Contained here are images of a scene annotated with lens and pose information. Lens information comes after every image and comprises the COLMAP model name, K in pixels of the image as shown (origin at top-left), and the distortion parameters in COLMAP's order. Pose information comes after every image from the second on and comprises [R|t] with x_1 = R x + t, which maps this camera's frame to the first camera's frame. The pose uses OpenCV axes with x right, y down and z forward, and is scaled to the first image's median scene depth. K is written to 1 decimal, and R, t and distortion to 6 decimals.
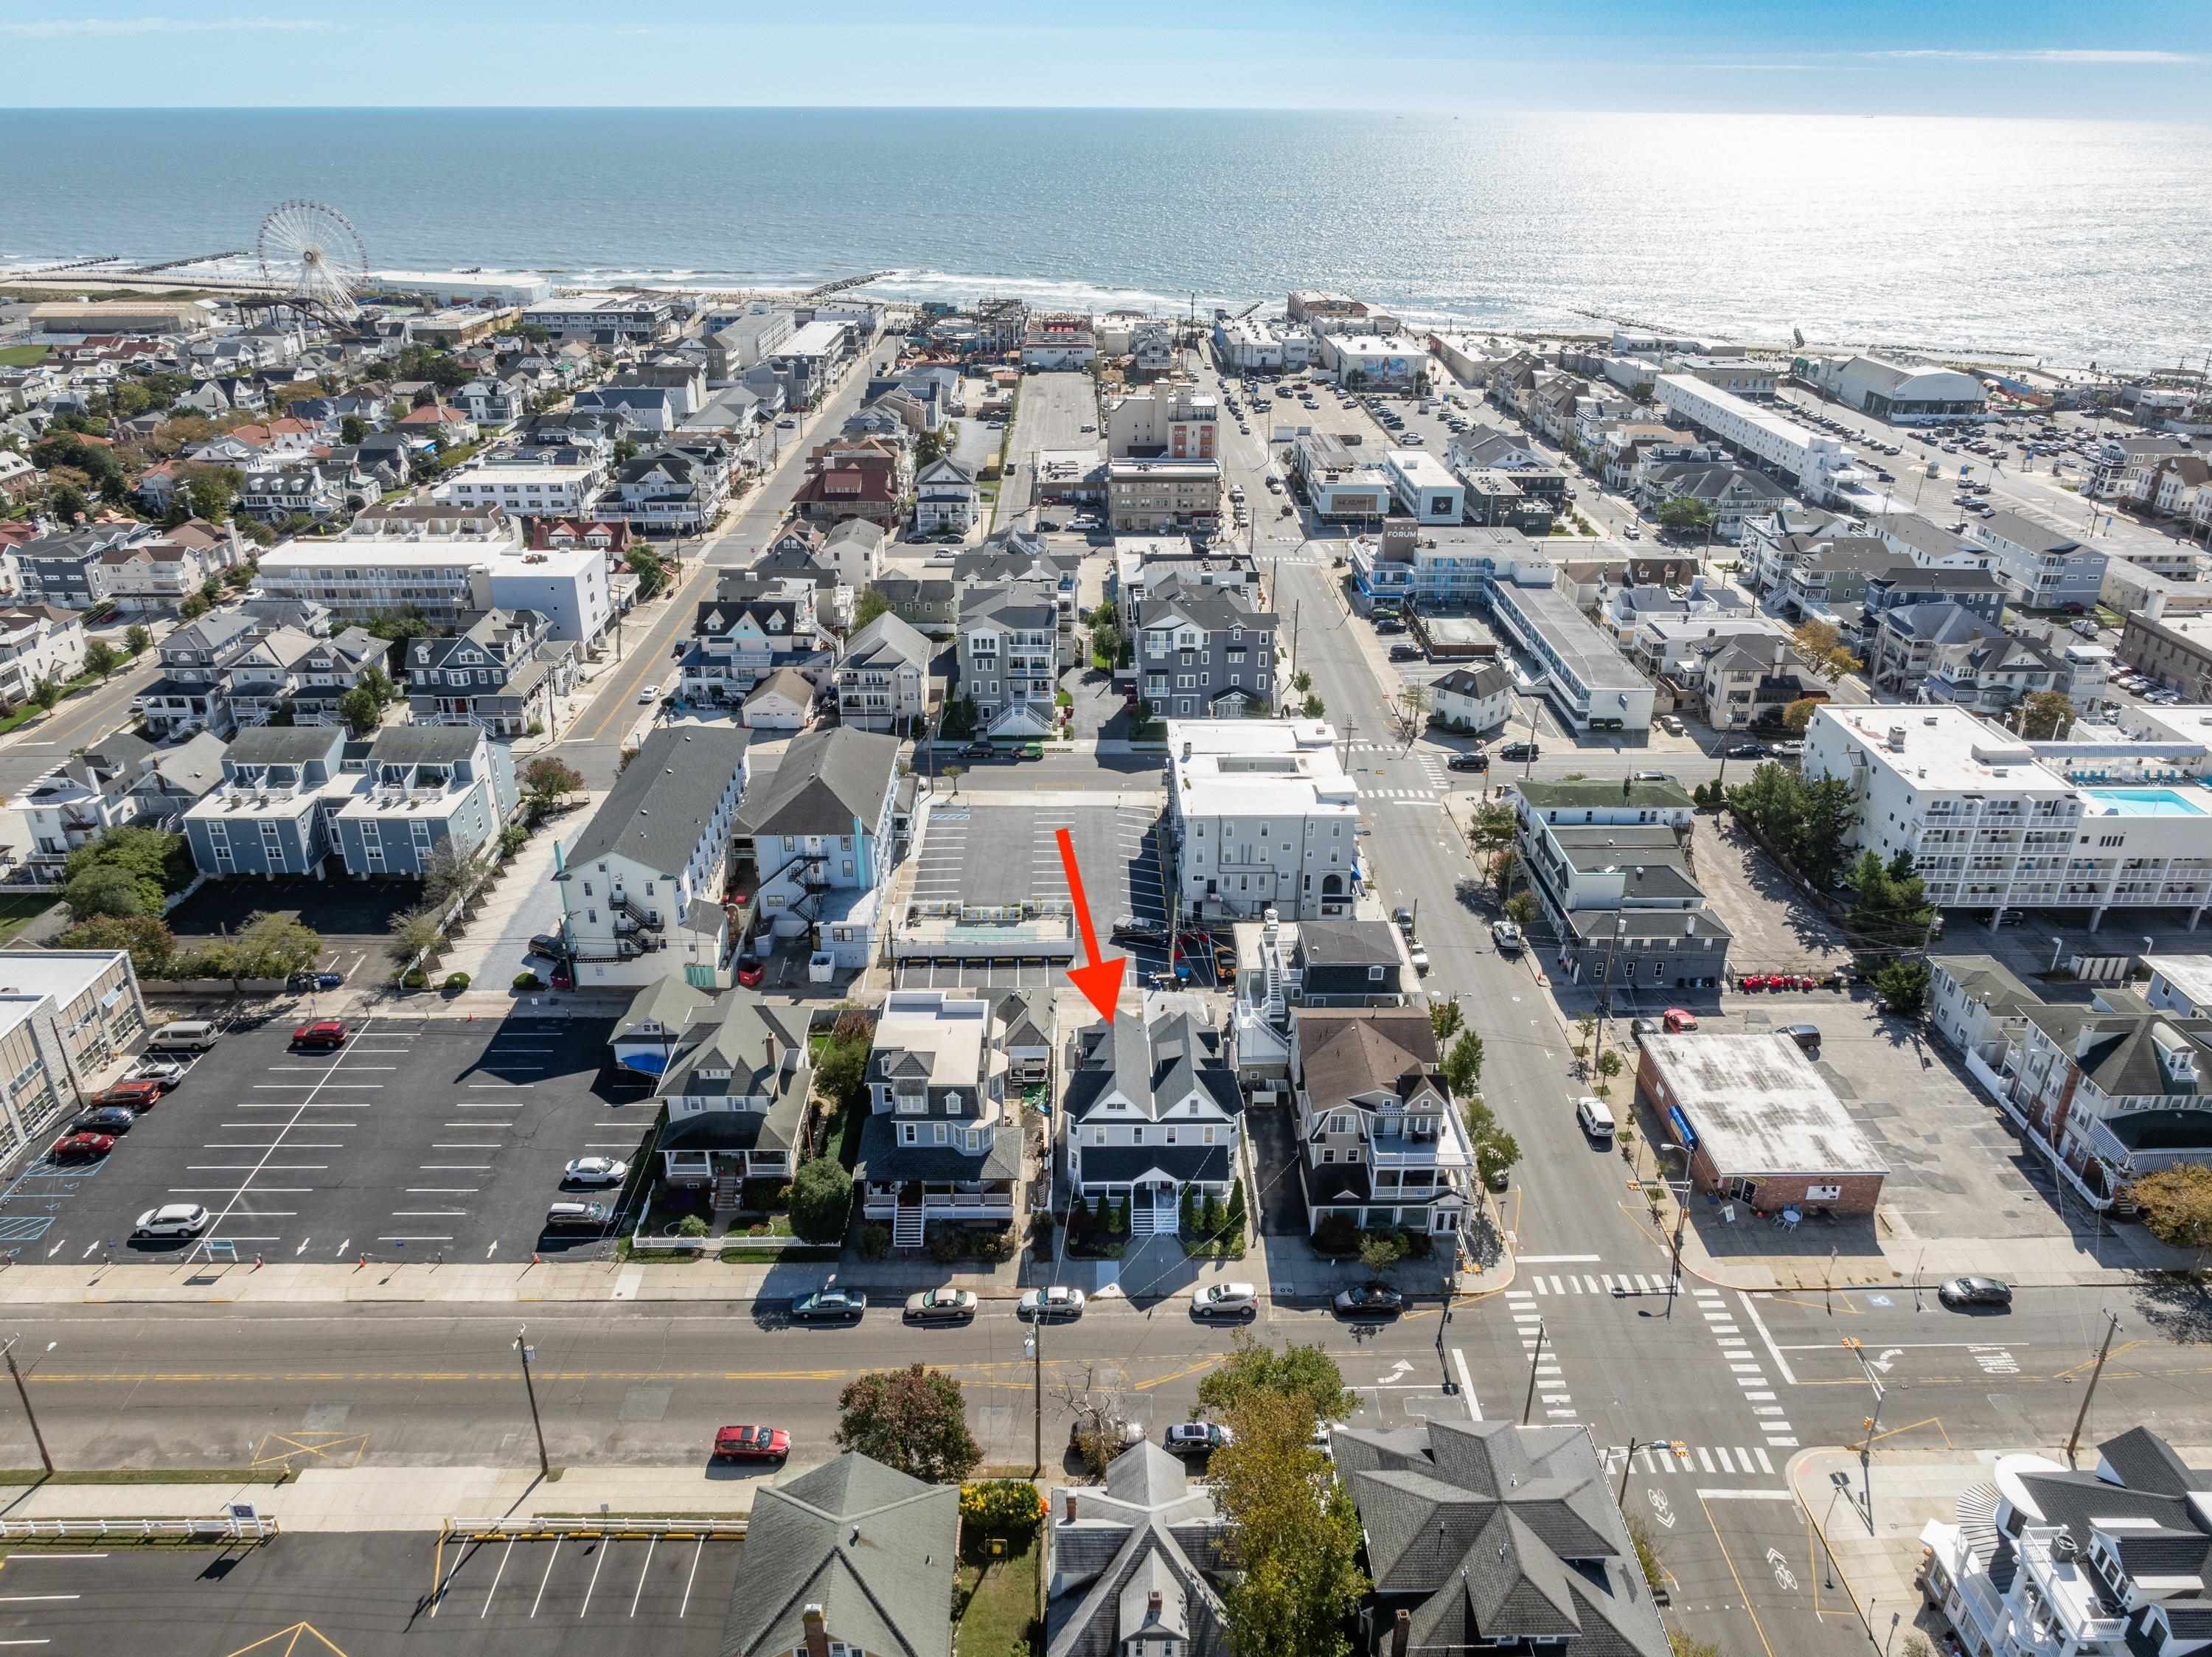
lens RADIAL K [[1555.9, 0, 1105.2], [0, 1555.9, 840.6], [0, 0, 1]] dist [-0.033907, 0.019652]
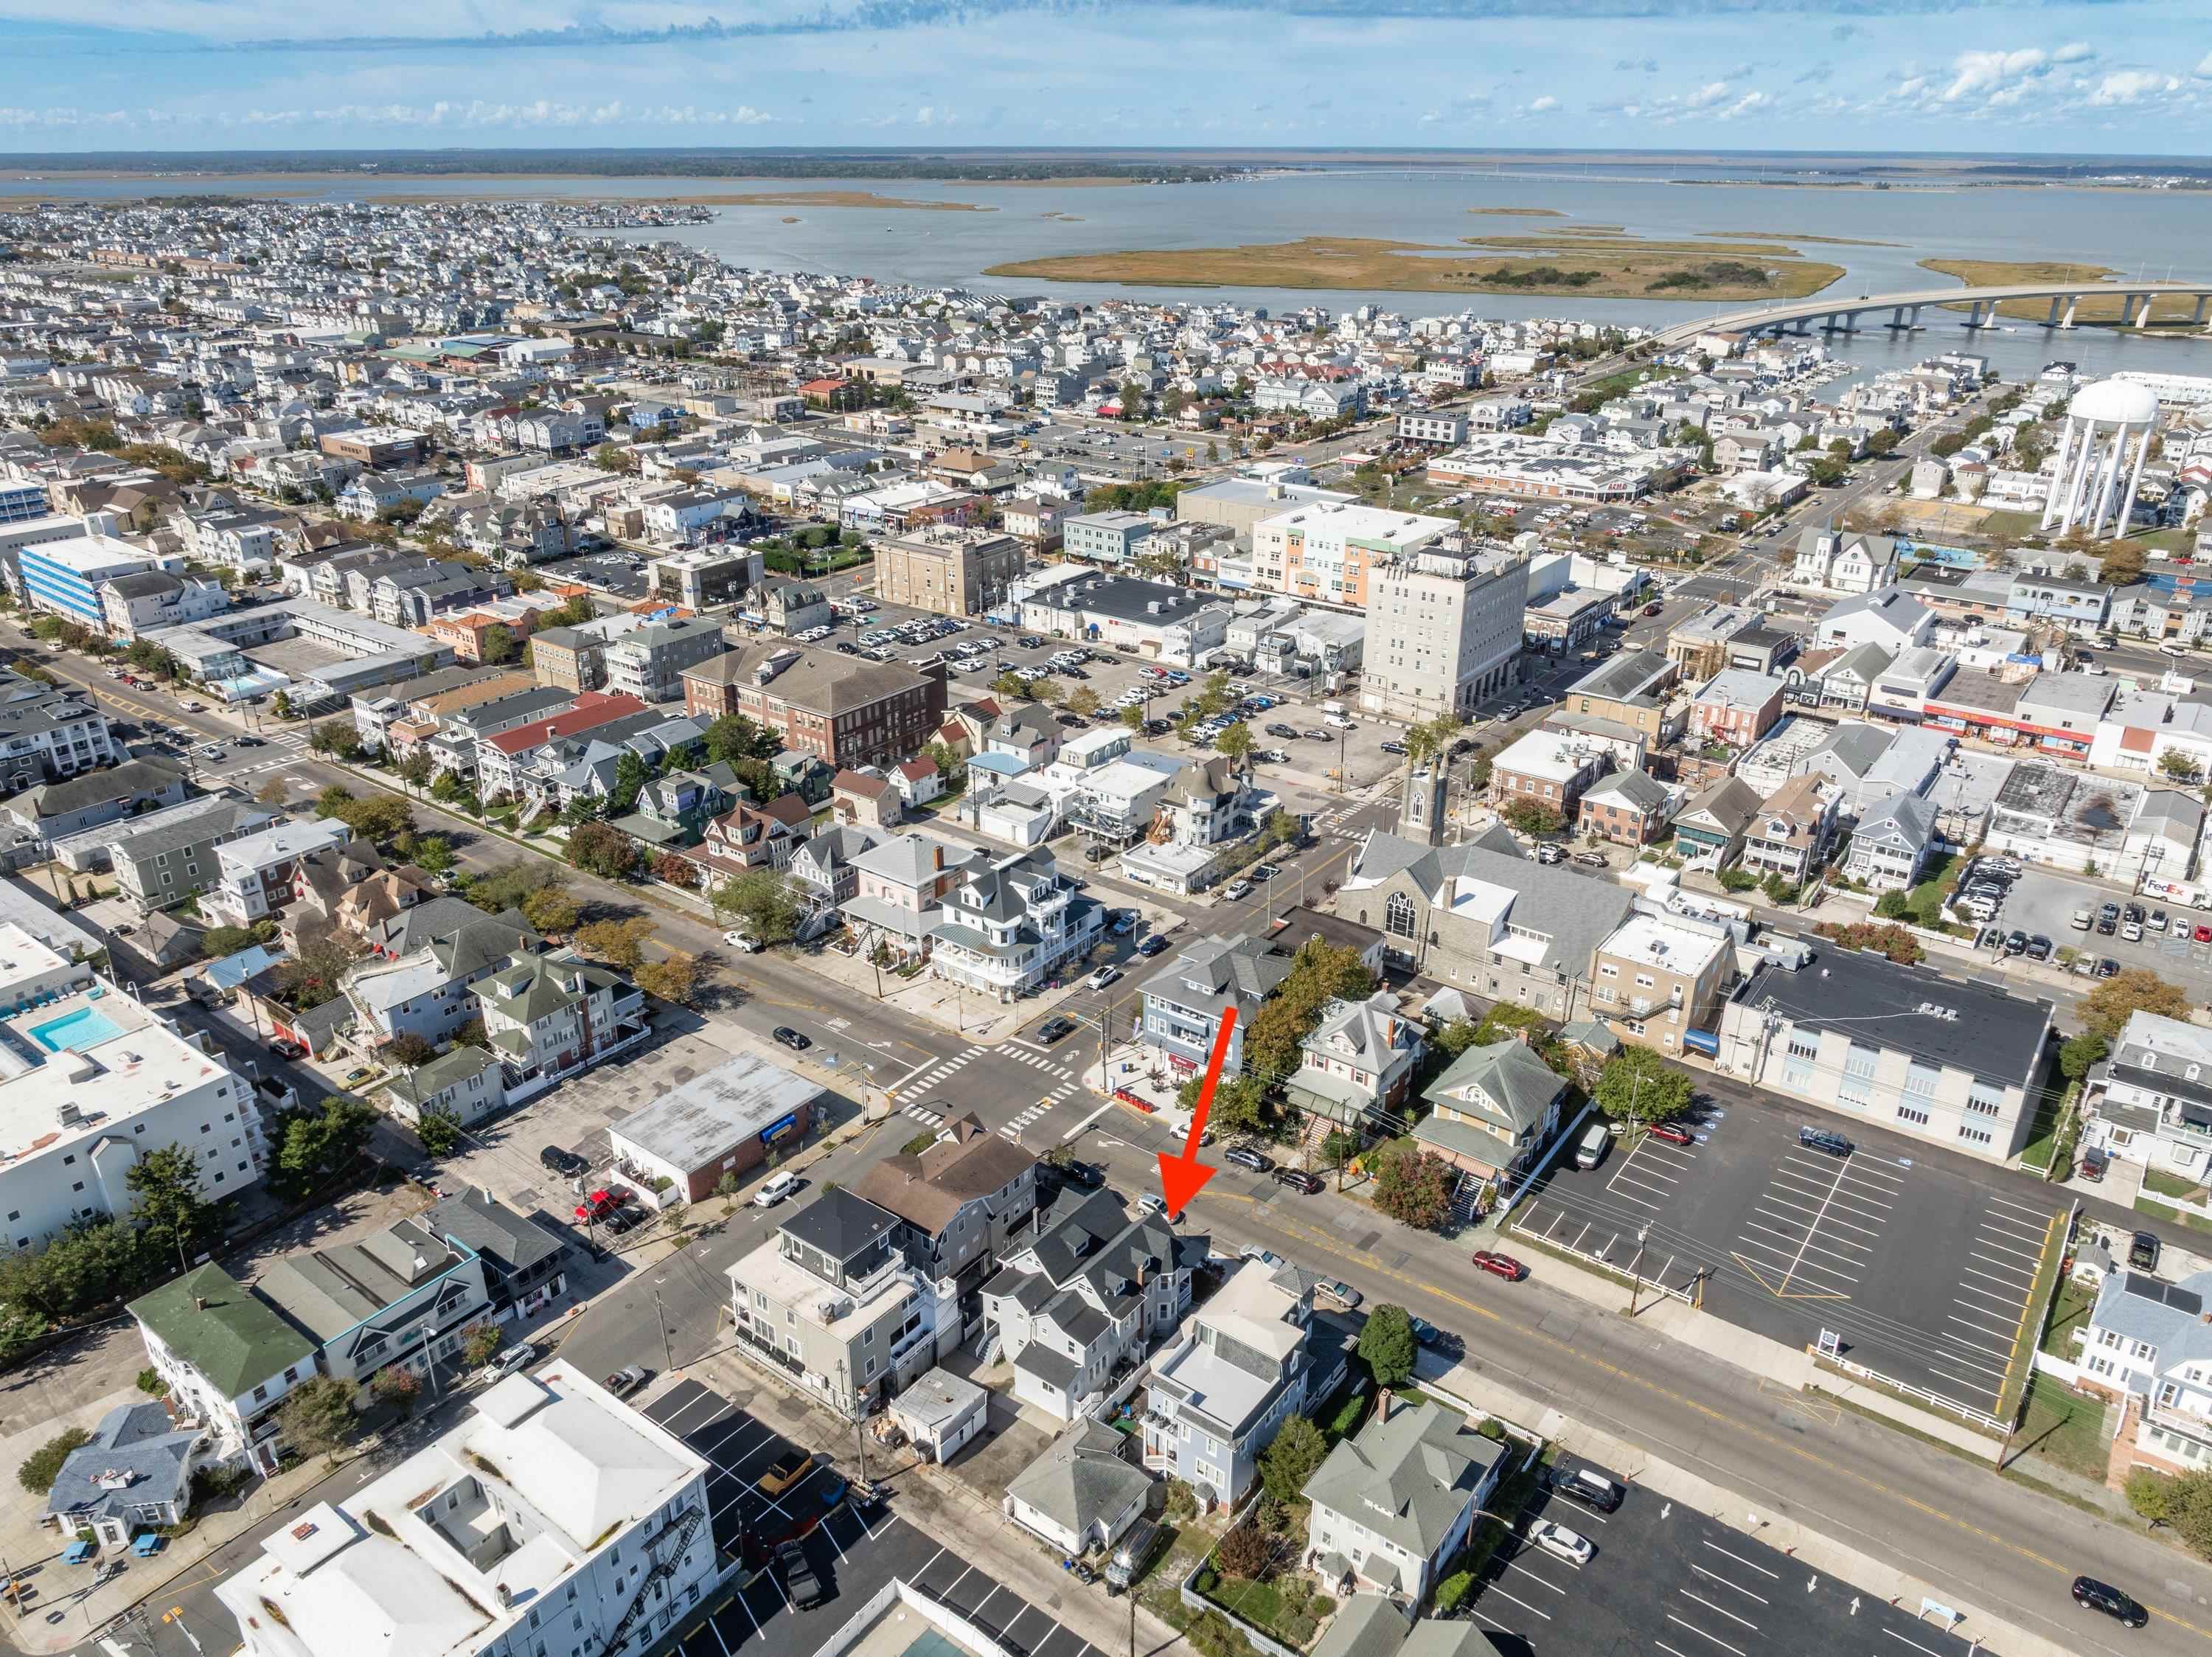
lens RADIAL K [[1514.7, 0, 1106.7], [0, 1514.7, 847.6], [0, 0, 1]] dist [0.006601, -0.016546]
pose [[-0.786887, -0.260191, 0.559563, -0.427180], [0.266912, 0.674054, 0.688774, -0.668242], [-0.556388, 0.691341, -0.460956, 1.054525]]
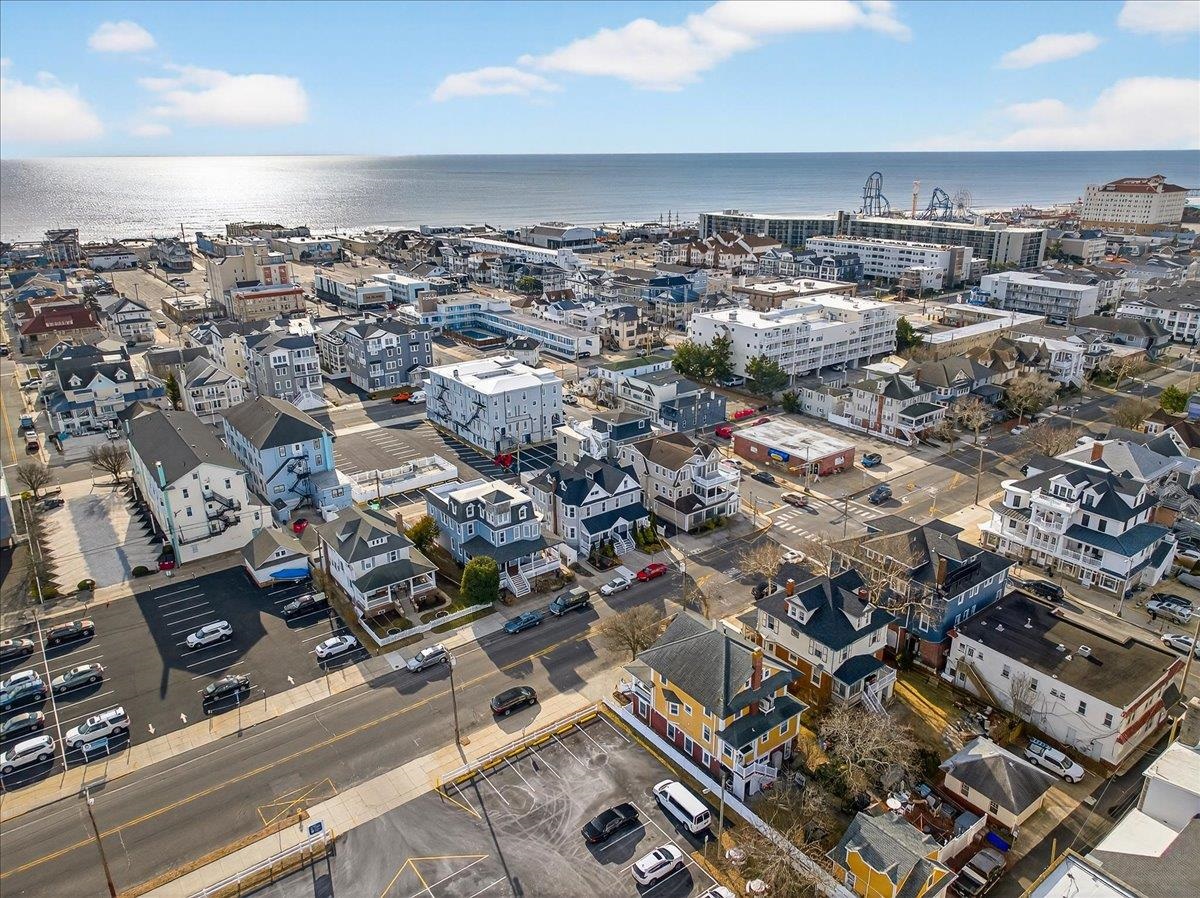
lens RADIAL K [[821.7, 0, 603.1], [0, 821.7, 443.3], [0, 0, 1]] dist [0.006601, -0.016546]
pose [[0.807981, -0.206440, 0.551859, -0.417594], [0.263152, 0.964443, -0.024504, 0.106653], [-0.527178, 0.165021, 0.833577, 0.093941]]
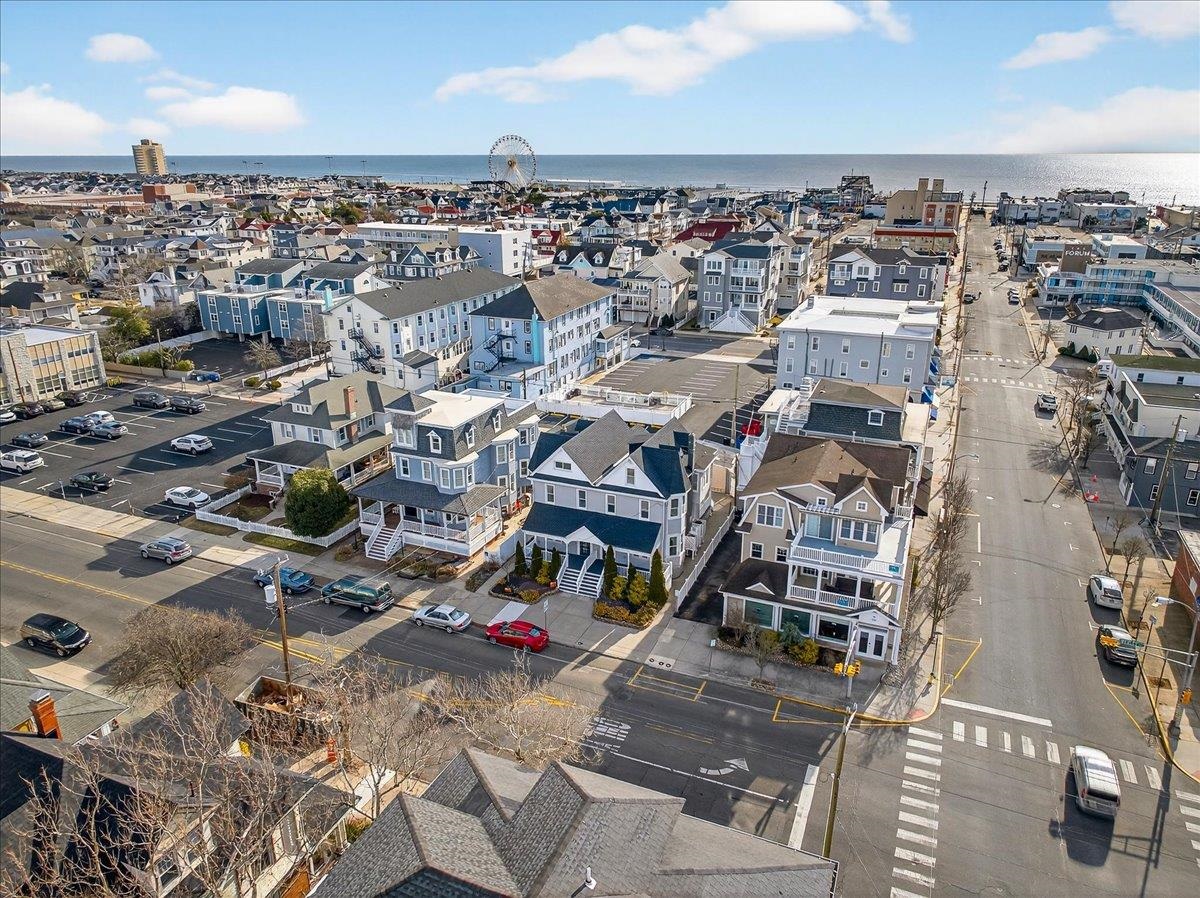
lens RADIAL K [[821.7, 0, 598.5], [0, 821.7, 447.9], [0, 0, 1]] dist [0.006601, -0.016546]
pose [[0.913375, 0.130520, -0.385629, 0.189173], [-0.169303, 0.983200, -0.068227, 0.149180], [0.370246, 0.127605, 0.920128, 0.376472]]
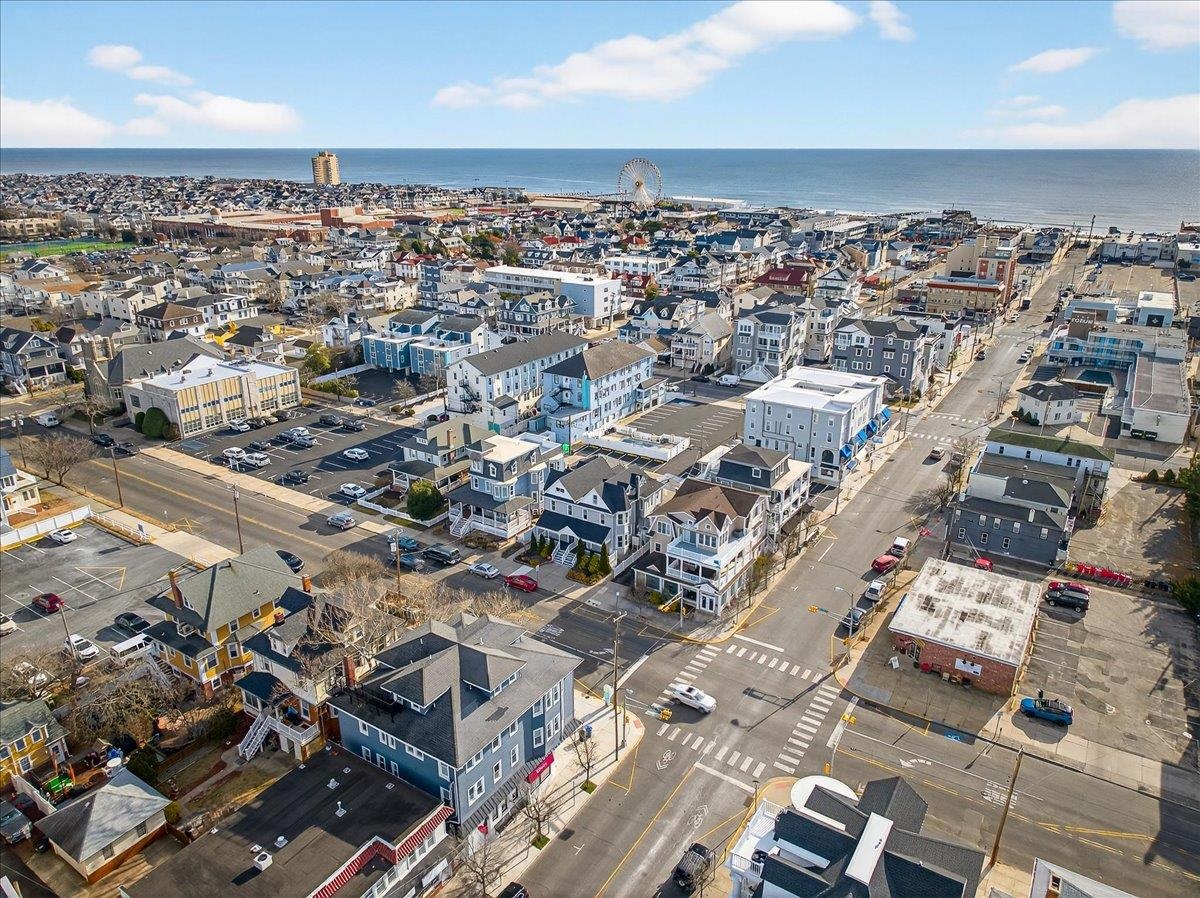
lens RADIAL K [[821.7, 0, 597.2], [0, 821.7, 447.0], [0, 0, 1]] dist [0.006601, -0.016546]
pose [[0.830642, 0.186543, -0.524629, 0.420980], [-0.236629, 0.971157, -0.029338, 0.107510], [0.504024, 0.148512, 0.850825, 0.142244]]
